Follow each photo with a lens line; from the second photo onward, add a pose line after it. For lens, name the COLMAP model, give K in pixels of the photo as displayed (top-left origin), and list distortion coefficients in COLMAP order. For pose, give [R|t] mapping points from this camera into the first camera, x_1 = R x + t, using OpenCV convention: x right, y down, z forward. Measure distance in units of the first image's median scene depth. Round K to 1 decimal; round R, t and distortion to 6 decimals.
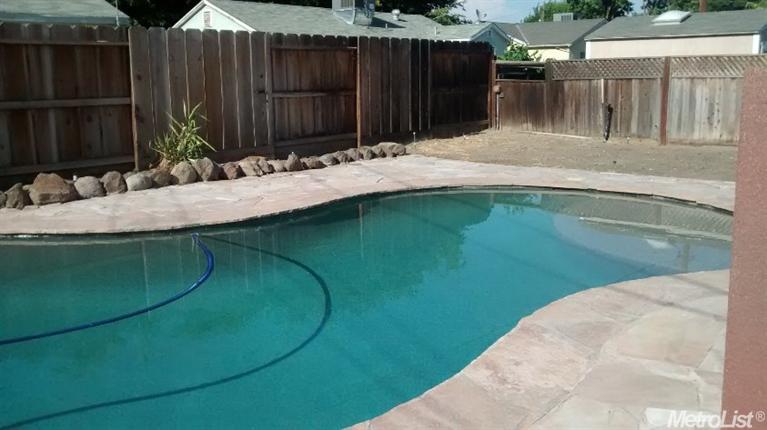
lens RADIAL K [[735.2, 0, 402.9], [0, 735.2, 218.1], [0, 0, 1]] dist [0.056321, -0.192702]
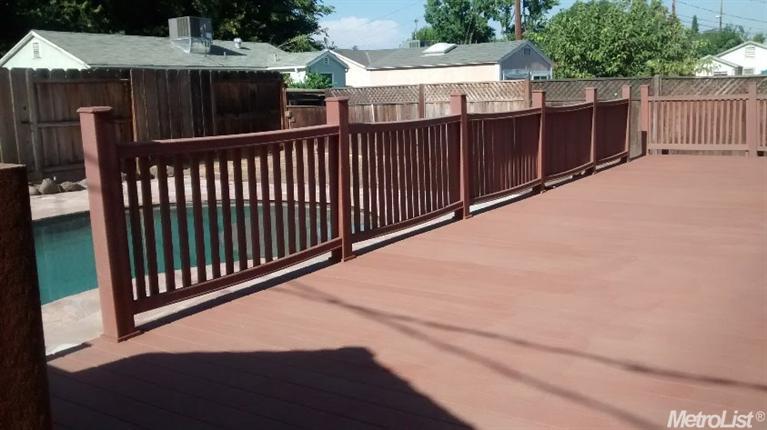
lens RADIAL K [[735.2, 0, 402.9], [0, 735.2, 218.1], [0, 0, 1]] dist [0.056321, -0.192702]
pose [[0.990287, -0.036640, 0.134123, 0.207454], [0.040613, 0.998810, -0.026999, 0.021048], [-0.132974, 0.032184, 0.990597, -0.141681]]
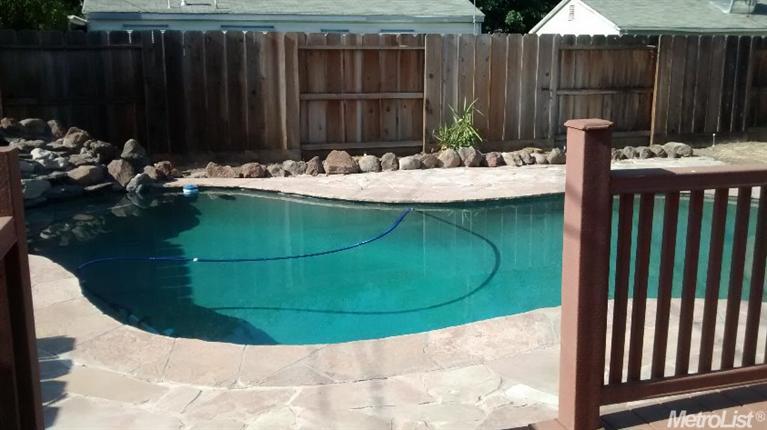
lens RADIAL K [[727.4, 0, 383.5], [0, 727.4, 215.0], [0, 0, 1]] dist [0.002025, -0.017855]
pose [[0.845154, 0.118193, -0.521292, 0.187703], [-0.108250, 0.992885, 0.049616, -0.014009], [0.523447, 0.014496, 0.851935, -0.038060]]
